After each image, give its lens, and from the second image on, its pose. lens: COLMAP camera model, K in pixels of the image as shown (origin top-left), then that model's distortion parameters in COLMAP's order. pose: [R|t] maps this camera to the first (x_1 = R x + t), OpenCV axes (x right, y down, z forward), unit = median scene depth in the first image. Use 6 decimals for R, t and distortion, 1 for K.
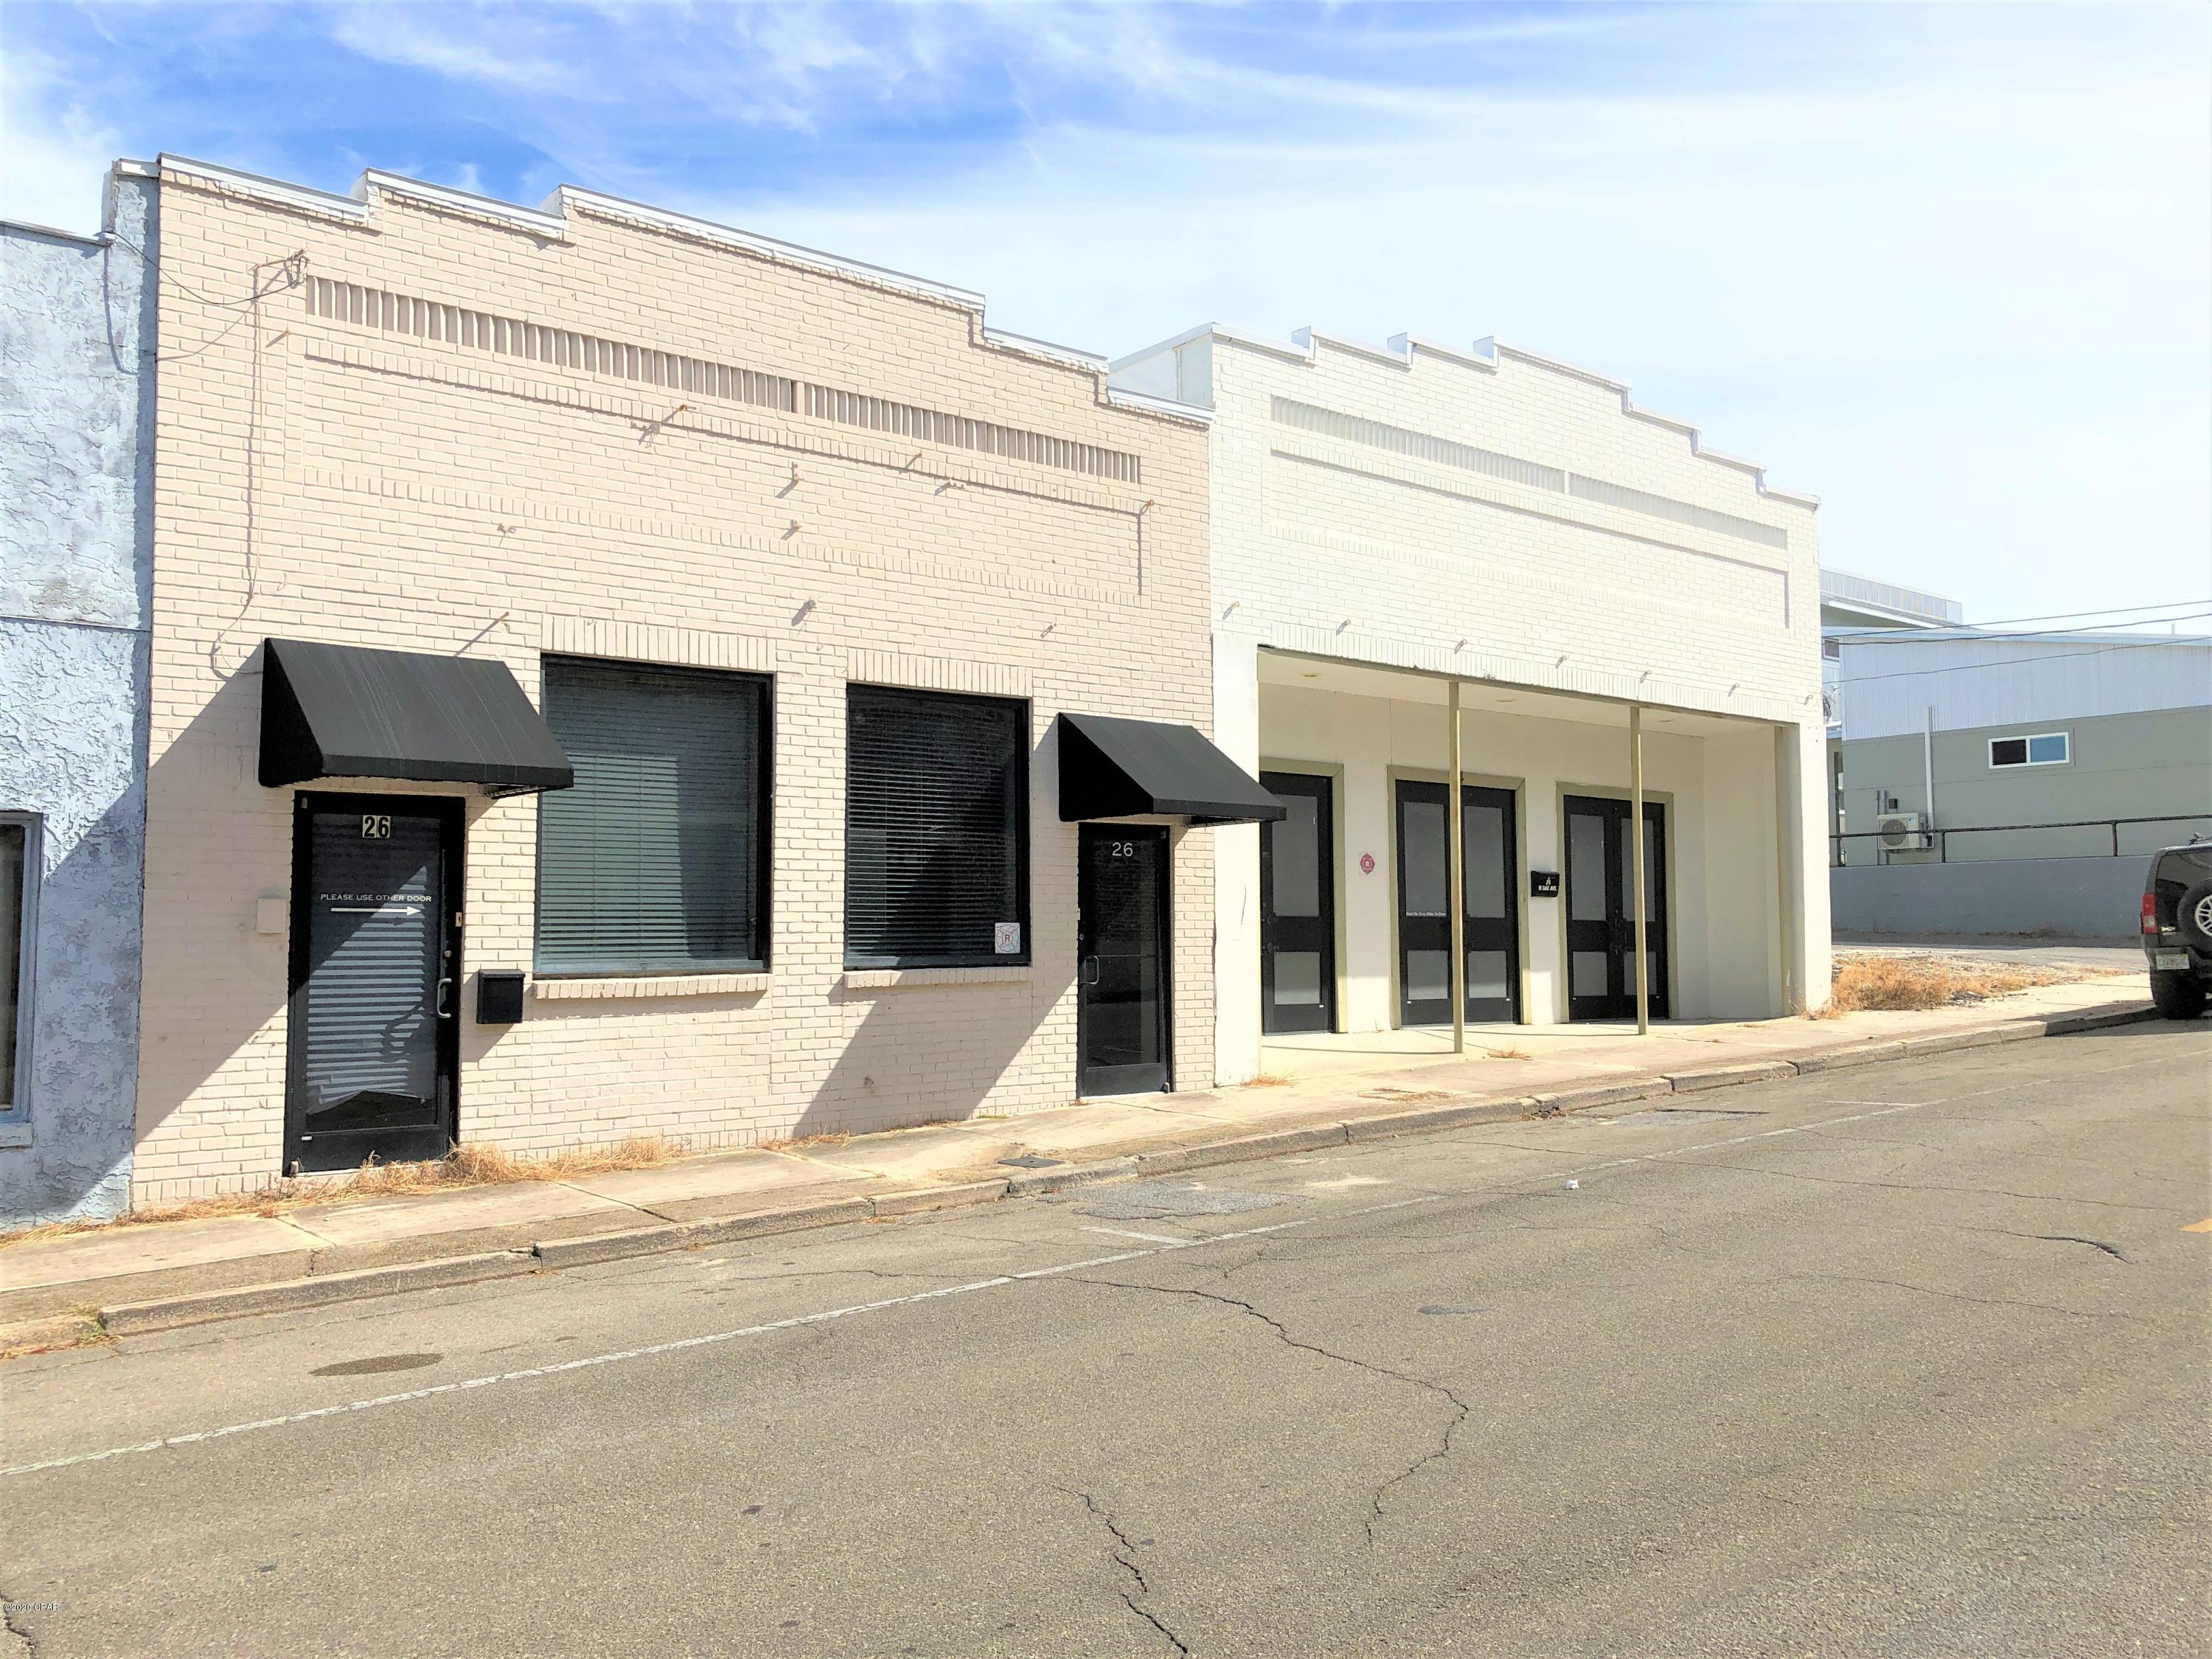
lens RADIAL K [[1805.0, 0, 1102.2], [0, 1805.0, 839.3], [0, 0, 1]] dist [0.046213, -0.072040]
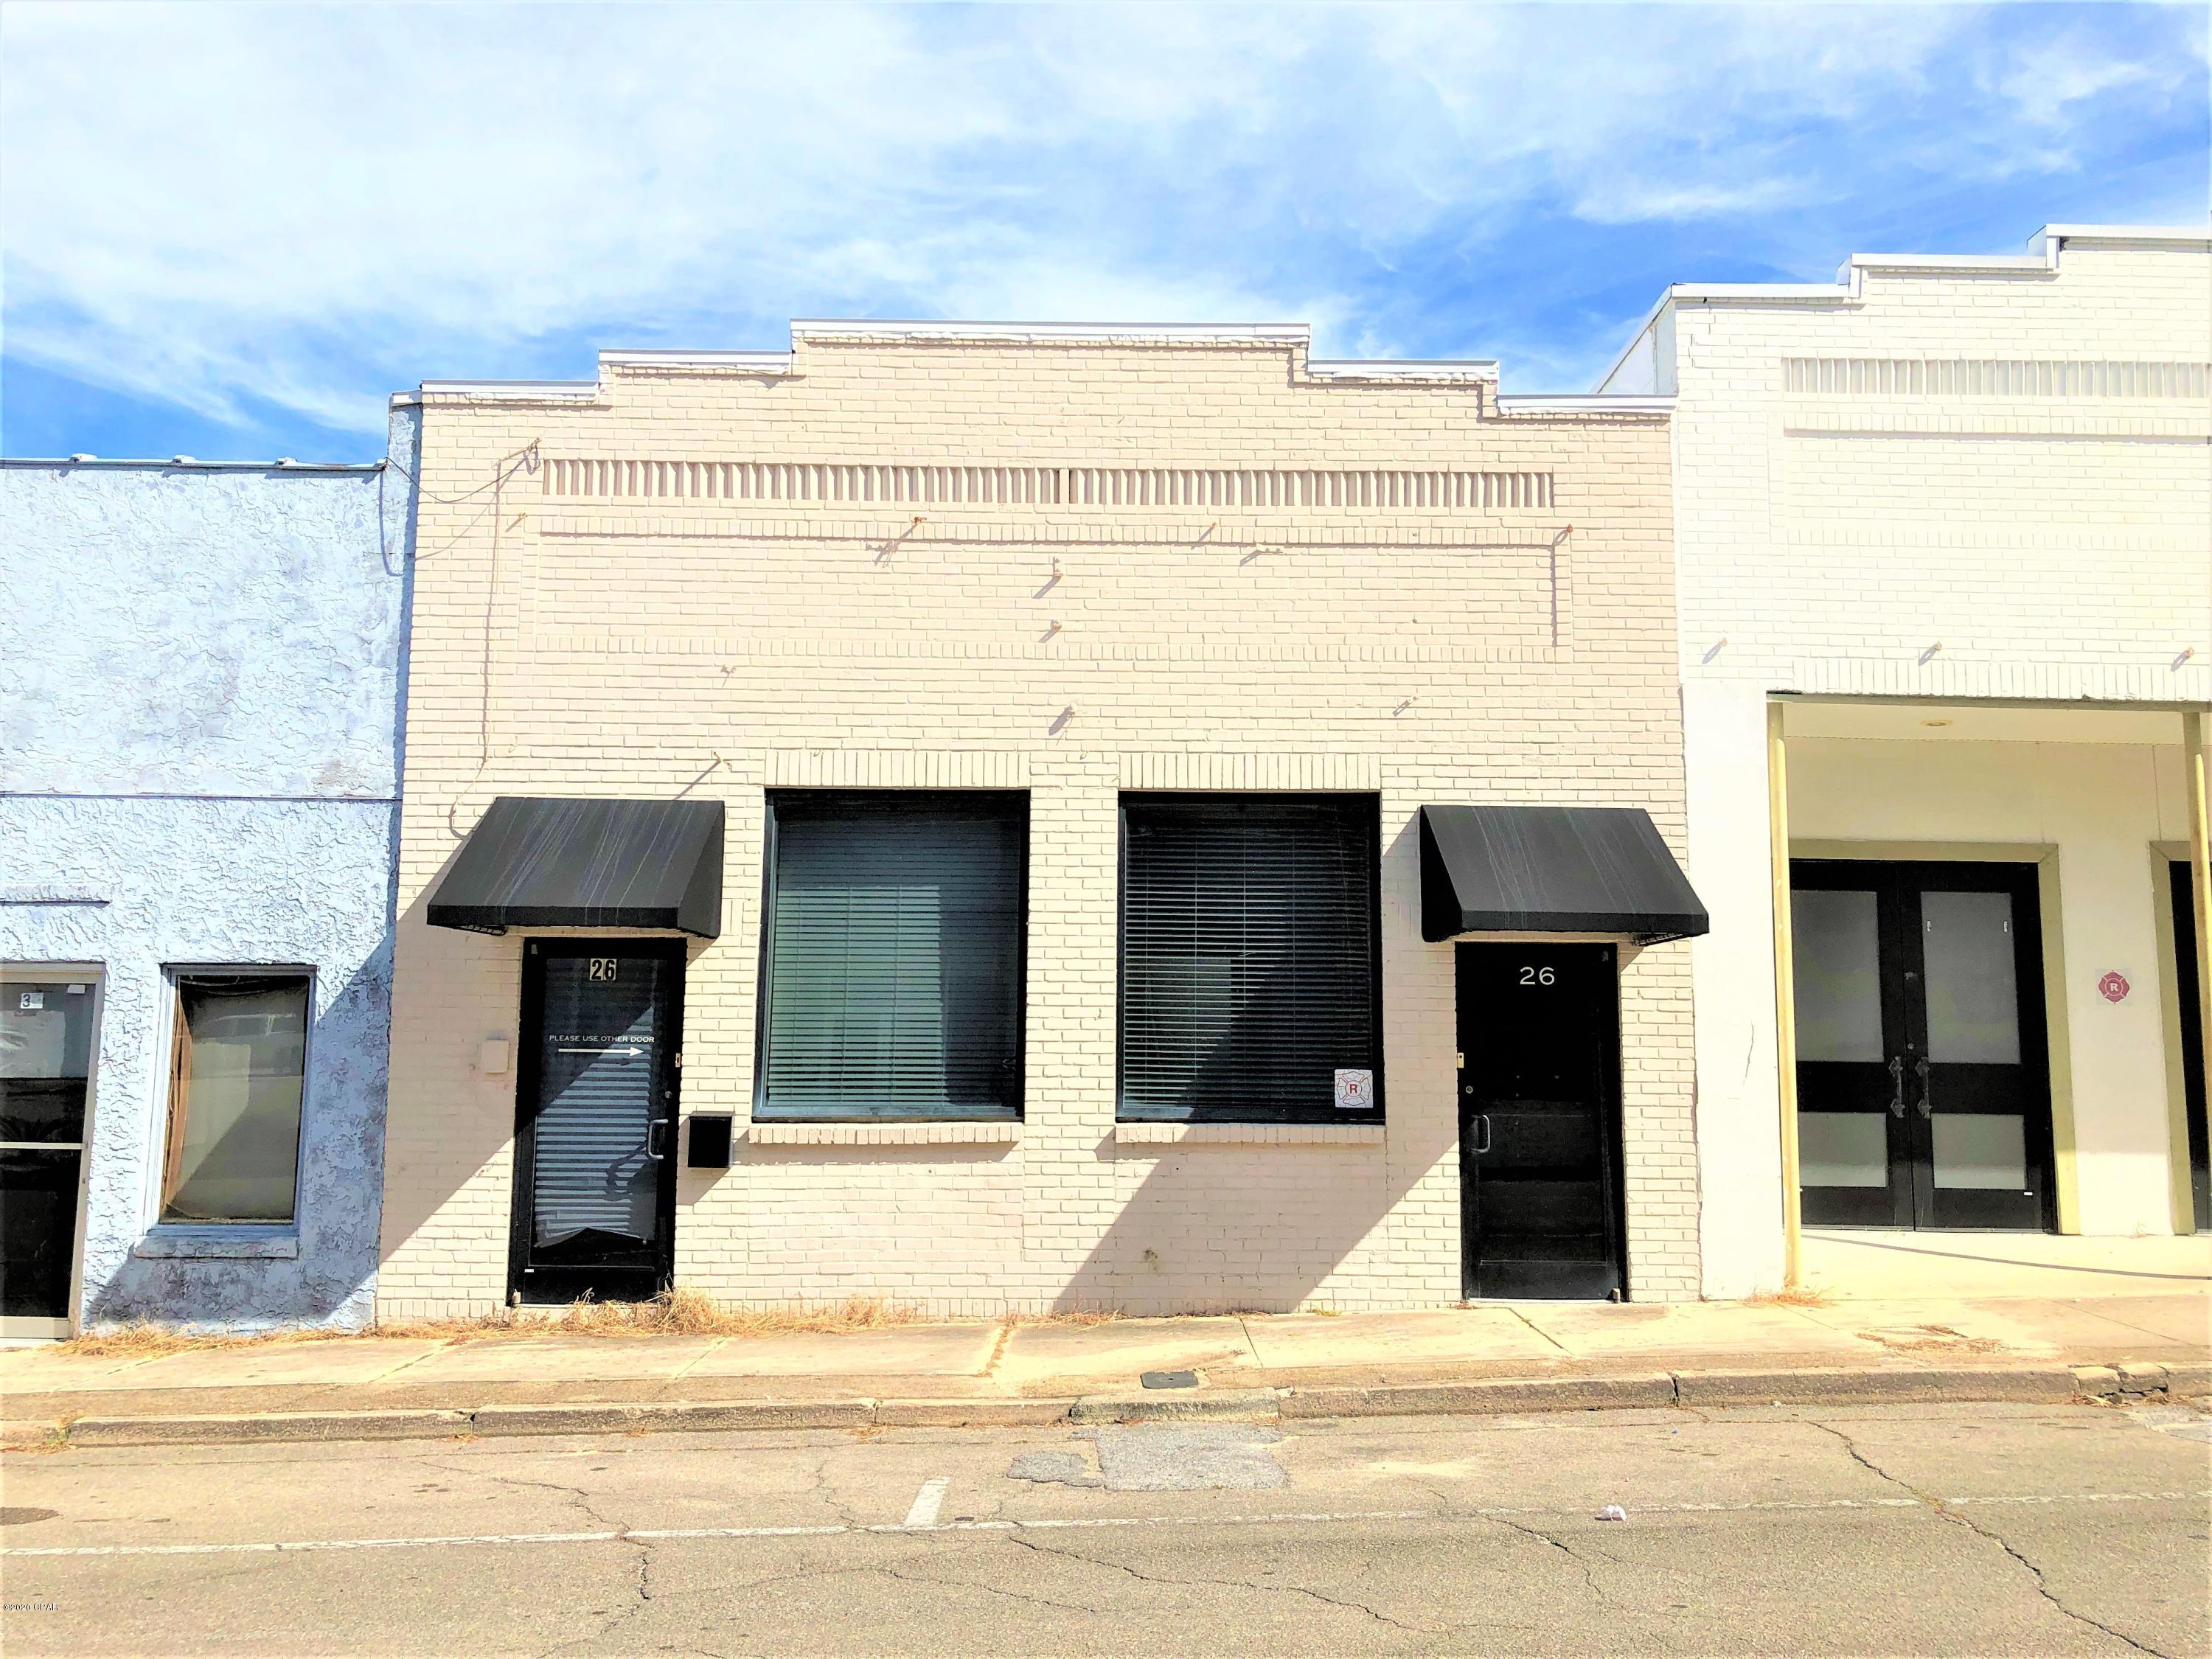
lens RADIAL K [[1805.0, 0, 1097.0], [0, 1805.0, 828.6], [0, 0, 1]] dist [0.046213, -0.072040]
pose [[0.781559, -0.064167, -0.620523, 0.405339], [0.020185, 0.996776, -0.077651, -0.000951], [0.623505, 0.048163, 0.780334, 0.316738]]
